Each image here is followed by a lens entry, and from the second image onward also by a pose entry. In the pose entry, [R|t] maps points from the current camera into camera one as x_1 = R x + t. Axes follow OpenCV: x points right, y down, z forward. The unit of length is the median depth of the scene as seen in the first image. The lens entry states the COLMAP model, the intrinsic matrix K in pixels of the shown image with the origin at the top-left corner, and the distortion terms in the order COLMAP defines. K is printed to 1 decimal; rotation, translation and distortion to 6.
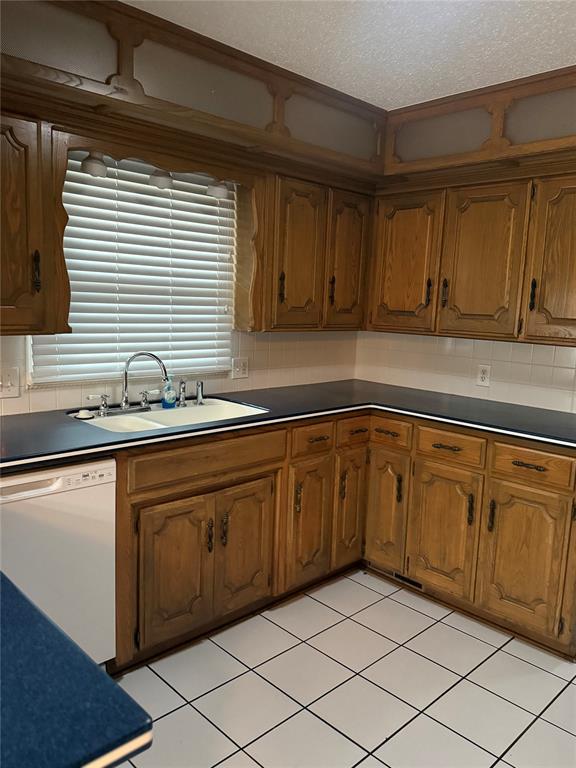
lens RADIAL K [[586.7, 0, 284.2], [0, 586.7, 385.3], [0, 0, 1]] dist [0.045163, -0.001639]
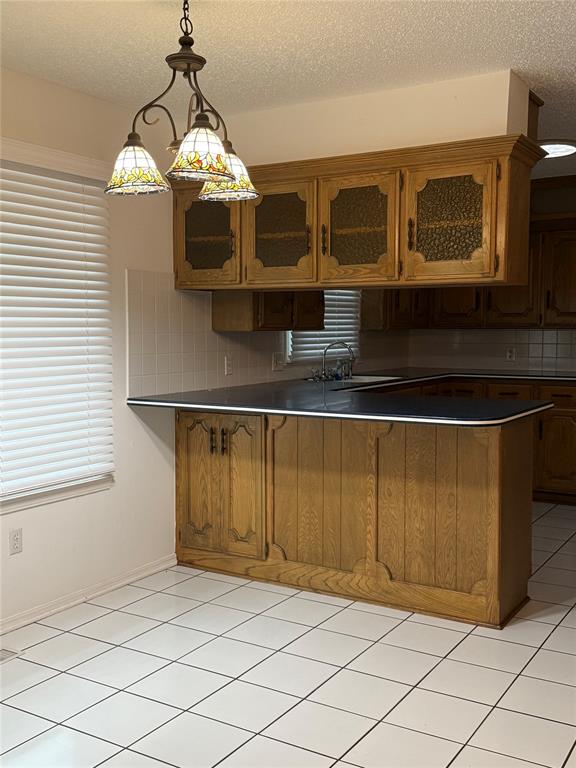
lens RADIAL K [[814.7, 0, 289.6], [0, 814.7, 387.6], [0, 0, 1]] dist [0.114750, 0.000000]
pose [[0.966615, -0.056844, 0.249847, -0.882952], [0.072877, 0.995802, -0.055390, 0.171981], [-0.245650, 0.071749, 0.966700, -1.057496]]
